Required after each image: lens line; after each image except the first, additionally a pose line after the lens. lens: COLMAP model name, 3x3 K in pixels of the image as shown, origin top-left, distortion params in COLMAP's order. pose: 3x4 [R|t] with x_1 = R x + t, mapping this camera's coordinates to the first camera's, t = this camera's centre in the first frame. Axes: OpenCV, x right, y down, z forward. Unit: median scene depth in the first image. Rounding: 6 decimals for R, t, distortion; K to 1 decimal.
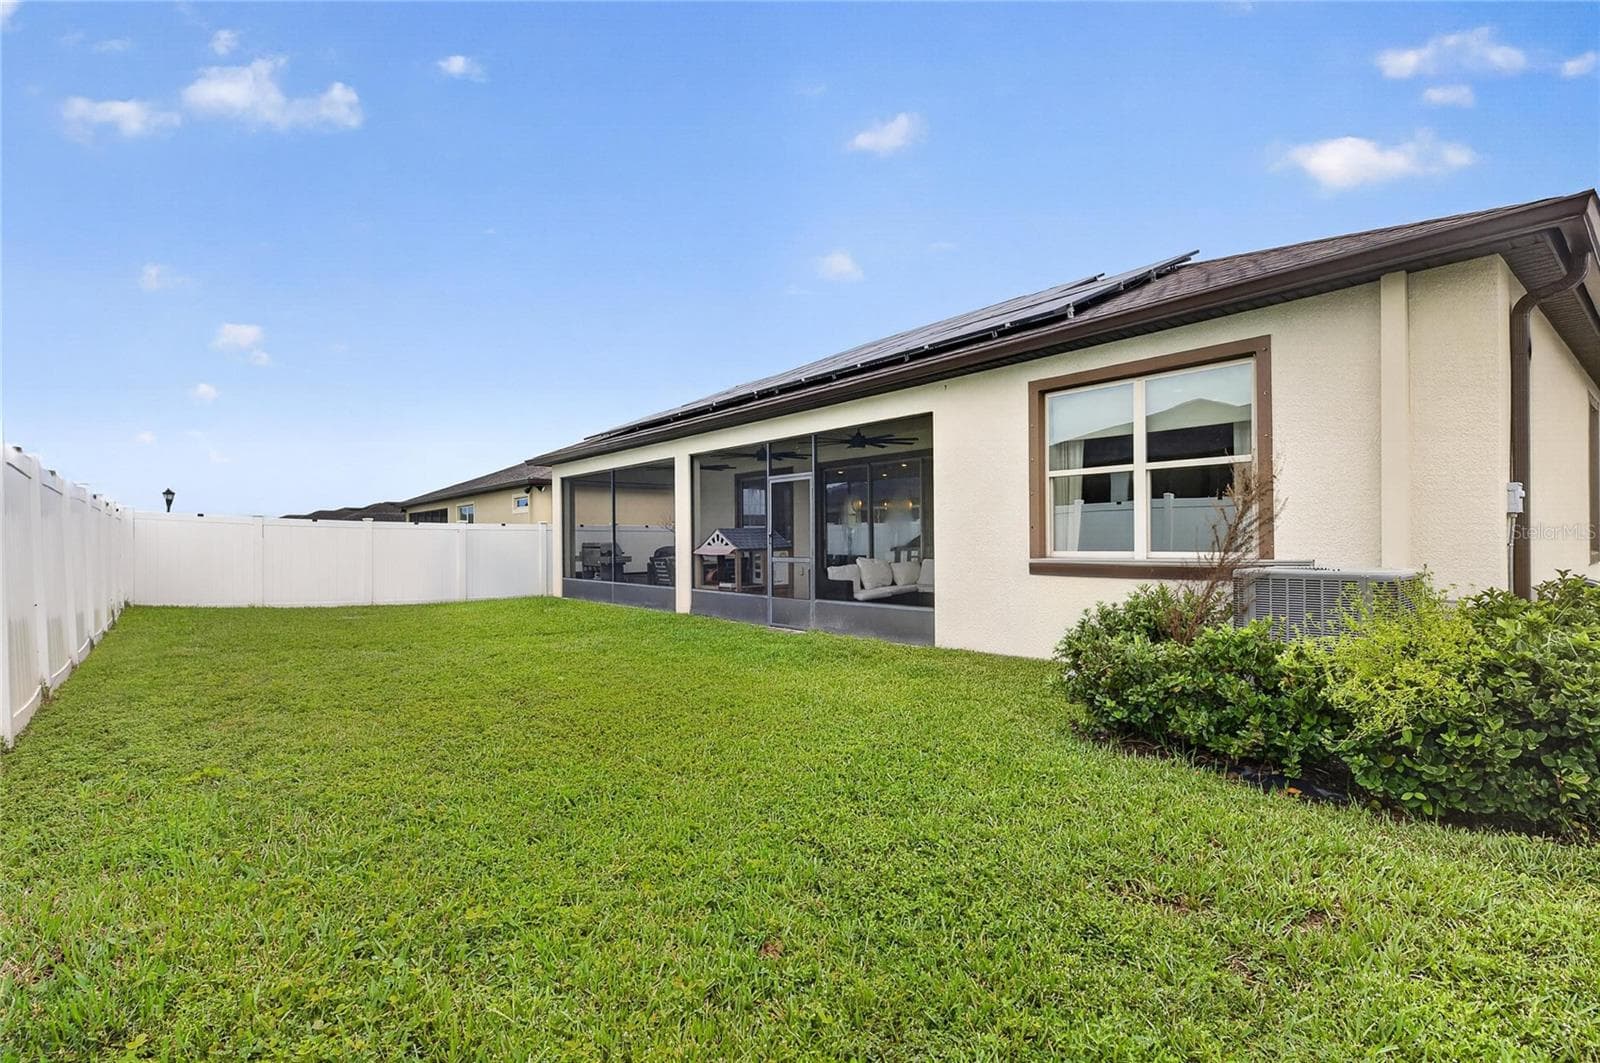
lens RADIAL K [[734.4, 0, 803.3], [0, 734.4, 544.9], [0, 0, 1]] dist [0.000991, 0.000007]
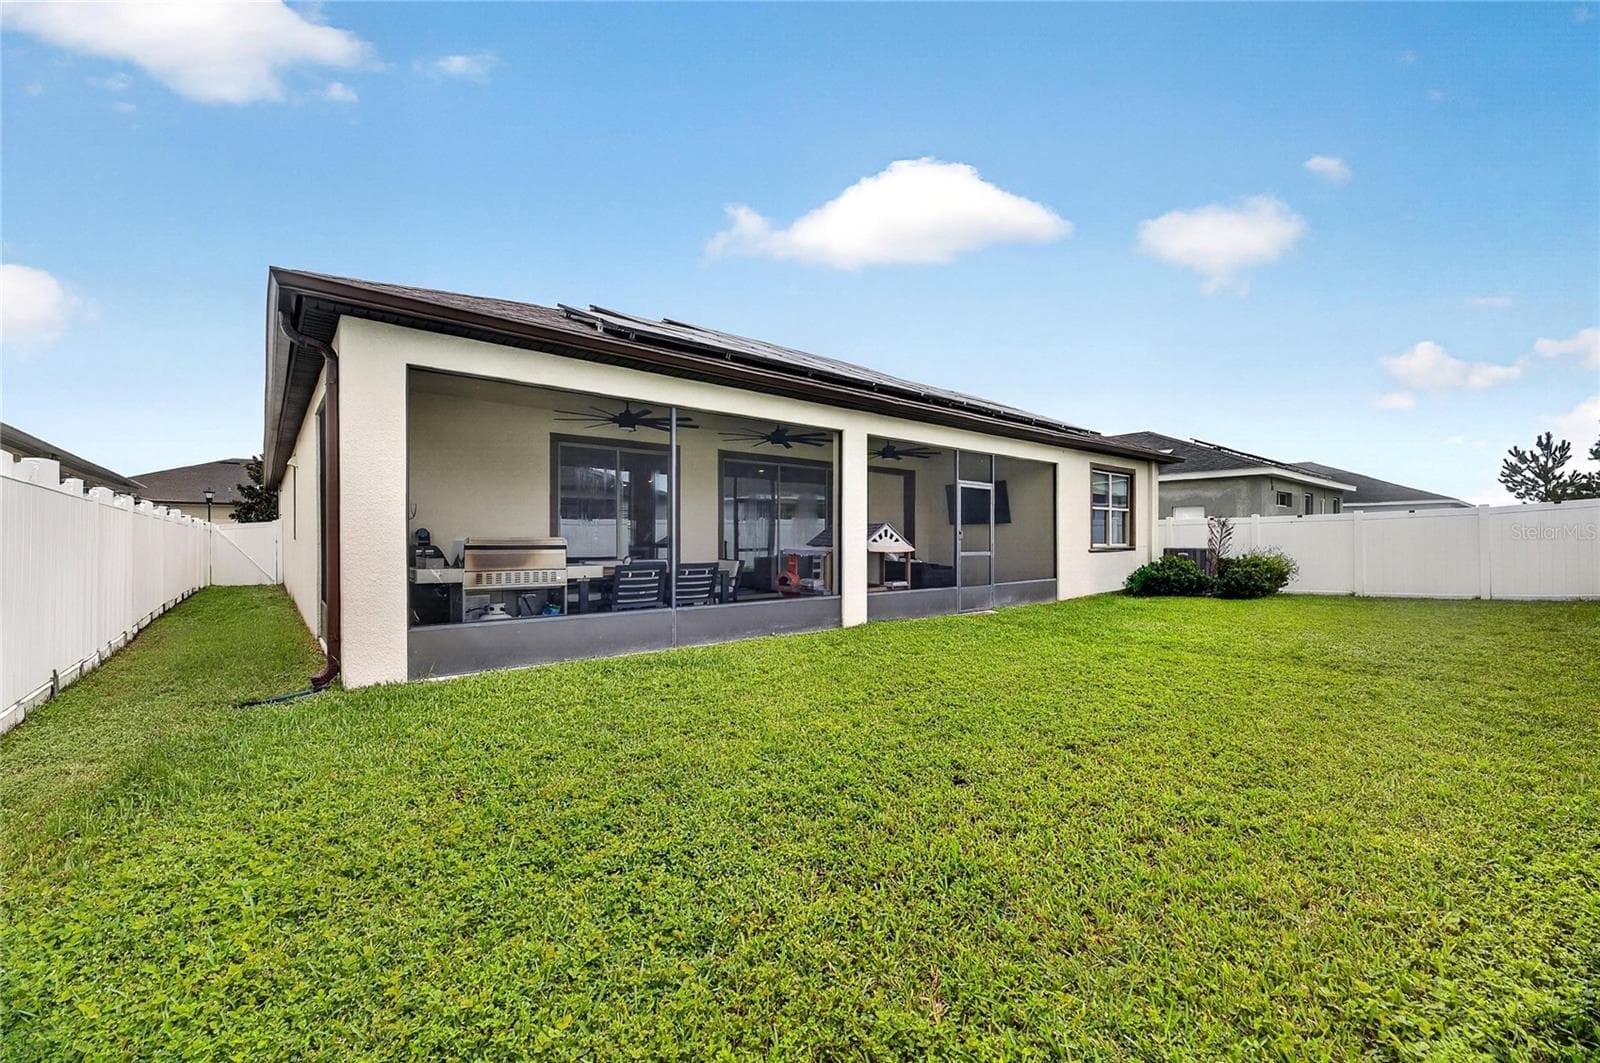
lens RADIAL K [[648.4, 0, 798.8], [0, 648.4, 531.0], [0, 0, 1]] dist [-0.000015, 0.000045]
pose [[-0.005839, 0.015448, 0.999864, -0.914421], [0.000380, 0.999881, -0.015446, -0.000399], [-0.999983, 0.000290, -0.005844, 1.106262]]
